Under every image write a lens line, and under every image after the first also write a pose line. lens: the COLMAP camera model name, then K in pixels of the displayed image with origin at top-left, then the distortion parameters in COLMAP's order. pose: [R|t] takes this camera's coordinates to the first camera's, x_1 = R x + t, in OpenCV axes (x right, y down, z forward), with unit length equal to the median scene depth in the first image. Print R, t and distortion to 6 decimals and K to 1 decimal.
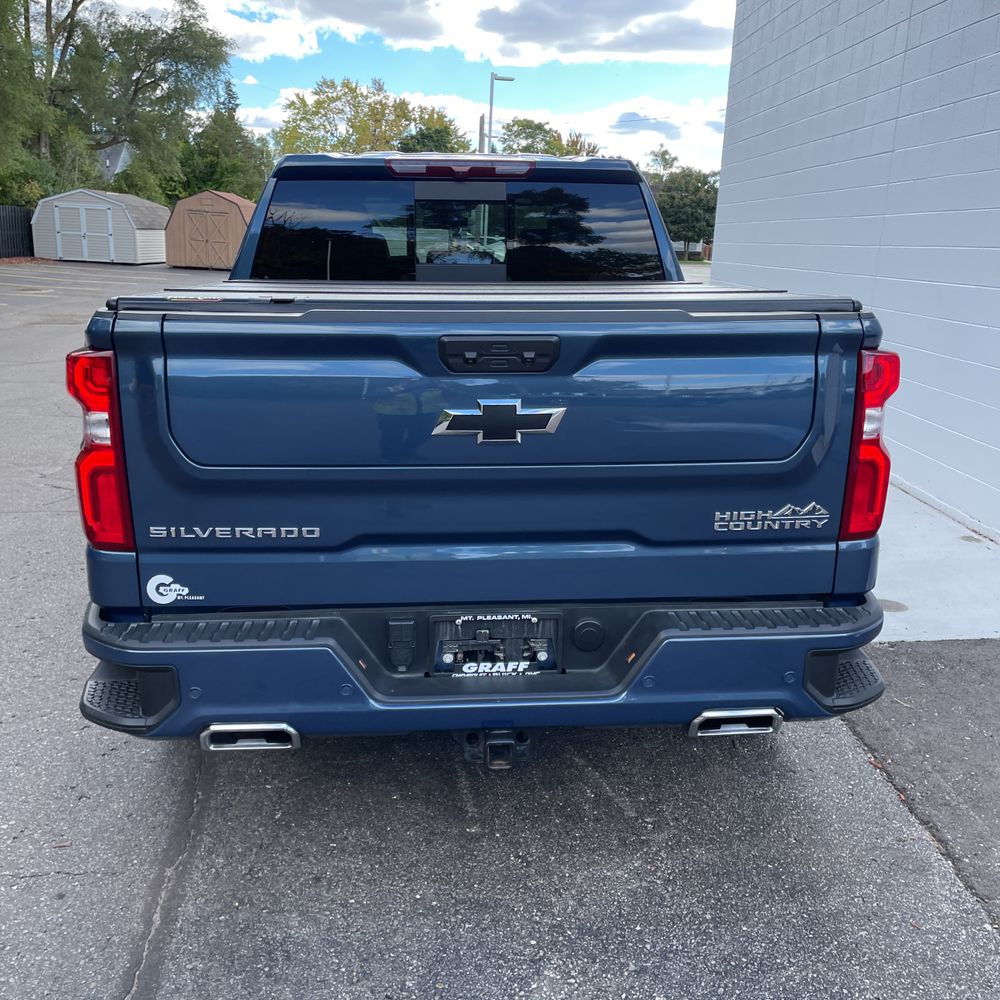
lens RADIAL K [[995.0, 0, 492.3], [0, 995.0, 497.6], [0, 0, 1]] dist [0.090793, -0.110787]
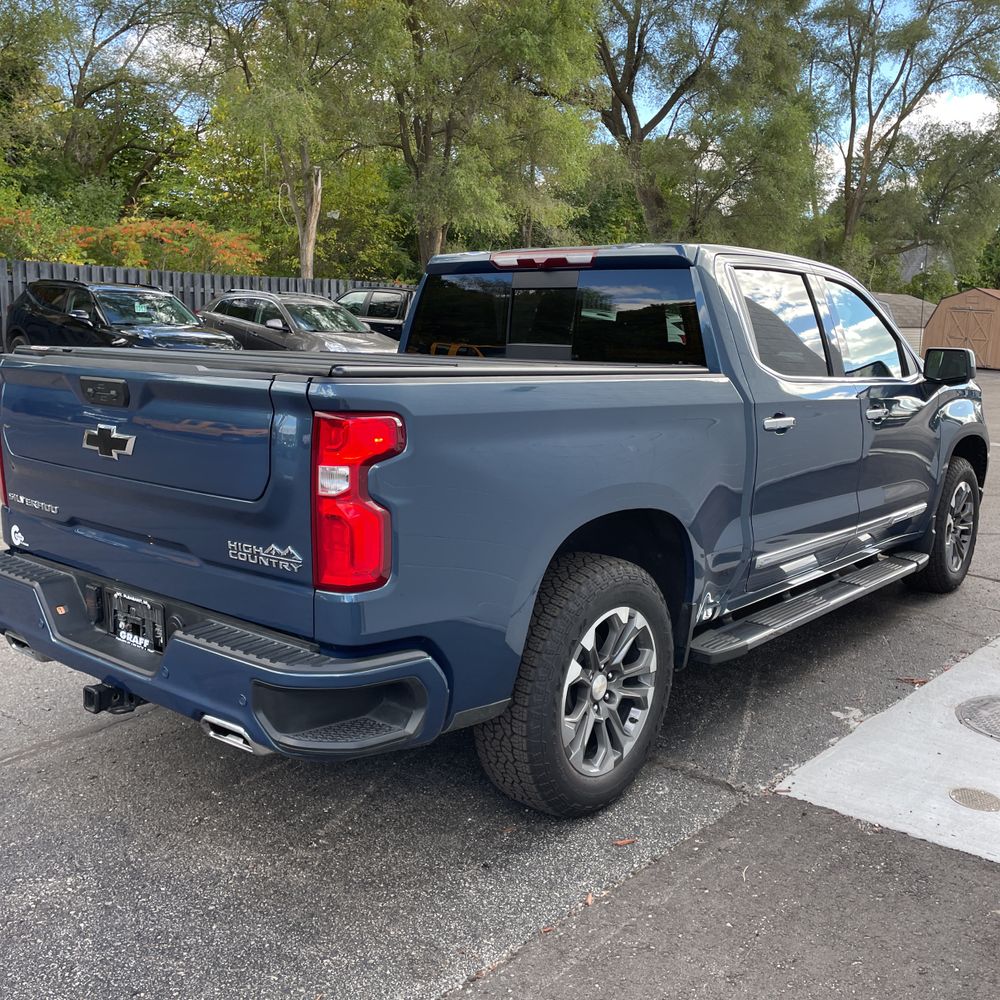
lens RADIAL K [[995.8, 0, 528.8], [0, 995.8, 484.5], [0, 0, 1]] dist [0.090295, -0.130365]
pose [[0.741002, 0.115614, -0.661475, 1.192211], [-0.185164, 0.982056, -0.035780, -0.069277], [0.645469, 0.148995, 0.749113, 0.332917]]
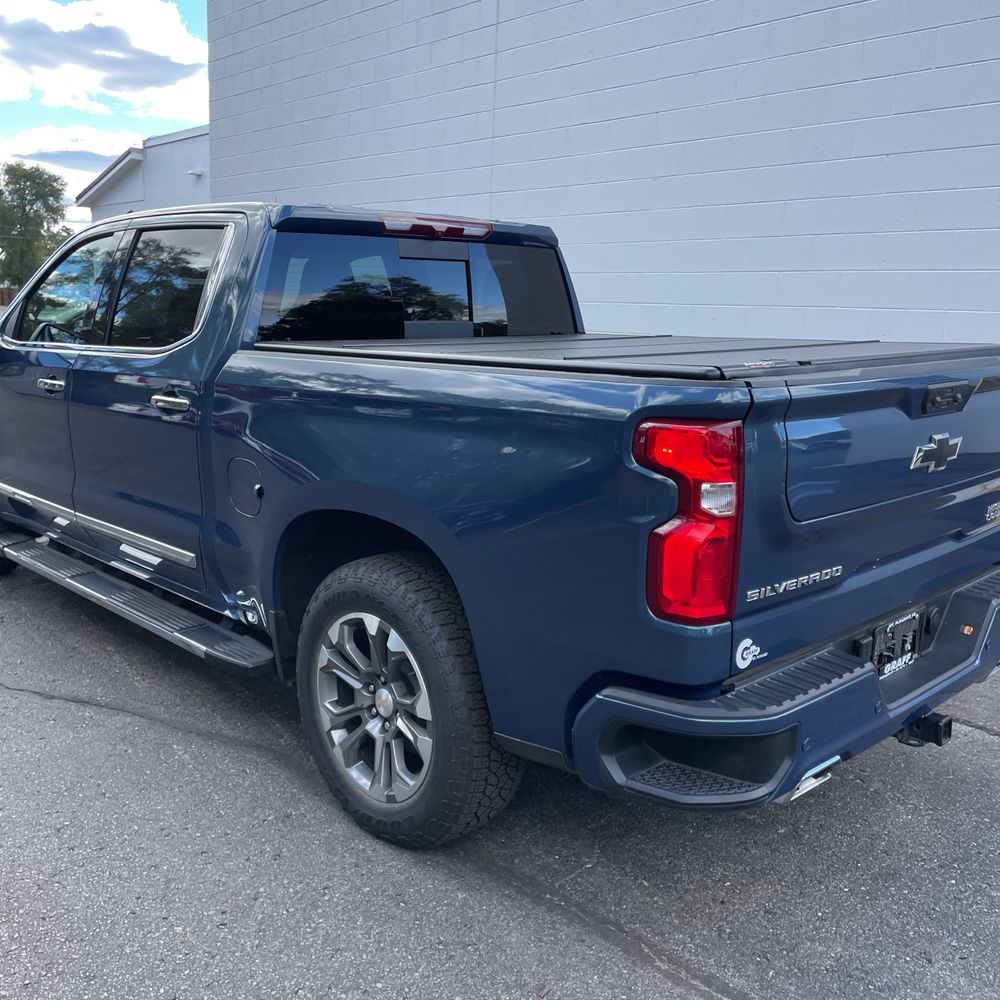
lens RADIAL K [[1007.0, 0, 488.7], [0, 1007.0, 477.2], [0, 0, 1]] dist [0.081562, -0.105493]
pose [[0.768893, -0.107706, 0.630241, -1.093591], [0.147060, 0.989073, -0.010384, -0.104438], [-0.622236, 0.100668, 0.776330, 0.344109]]
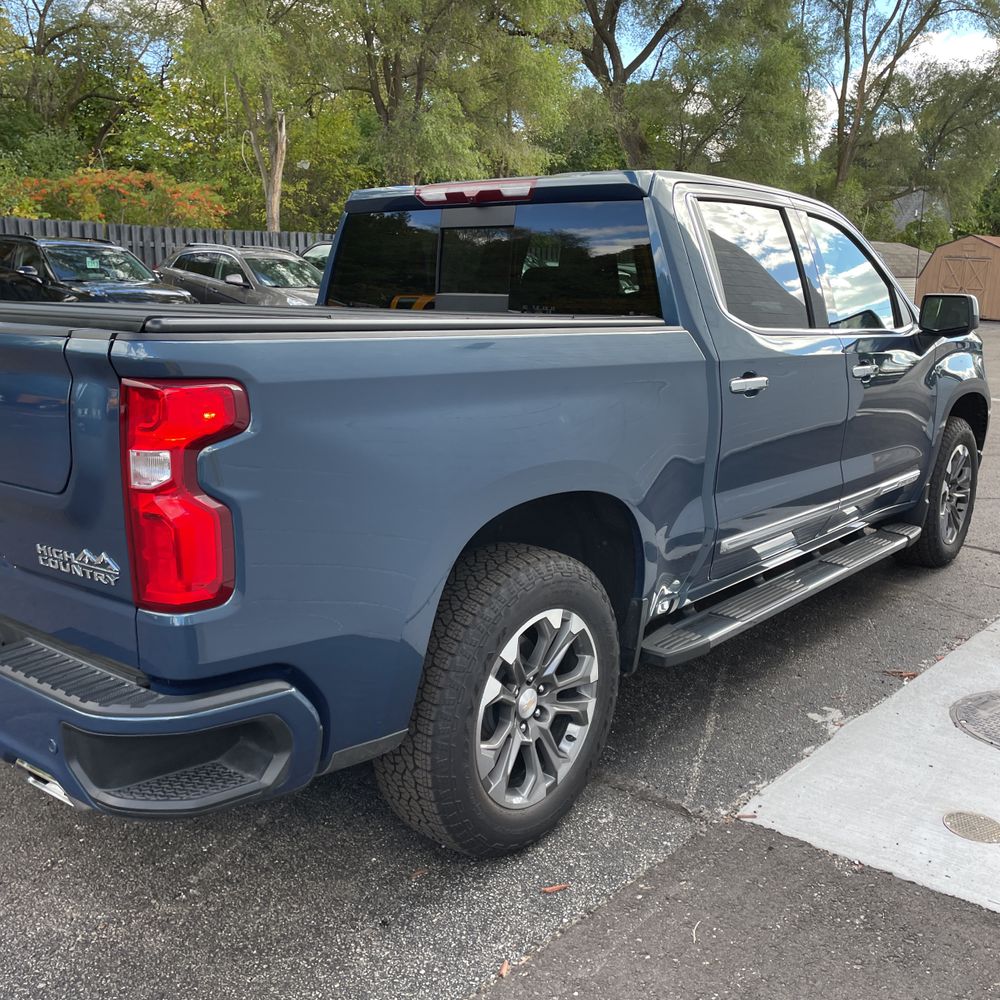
lens RADIAL K [[998.4, 0, 501.8], [0, 998.4, 503.5], [0, 0, 1]] dist [0.089635, -0.123708]
pose [[0.733359, 0.150073, -0.663071, 1.097316], [-0.177471, 0.983773, 0.026373, -0.116057], [0.656269, 0.098335, 0.748092, 0.561641]]
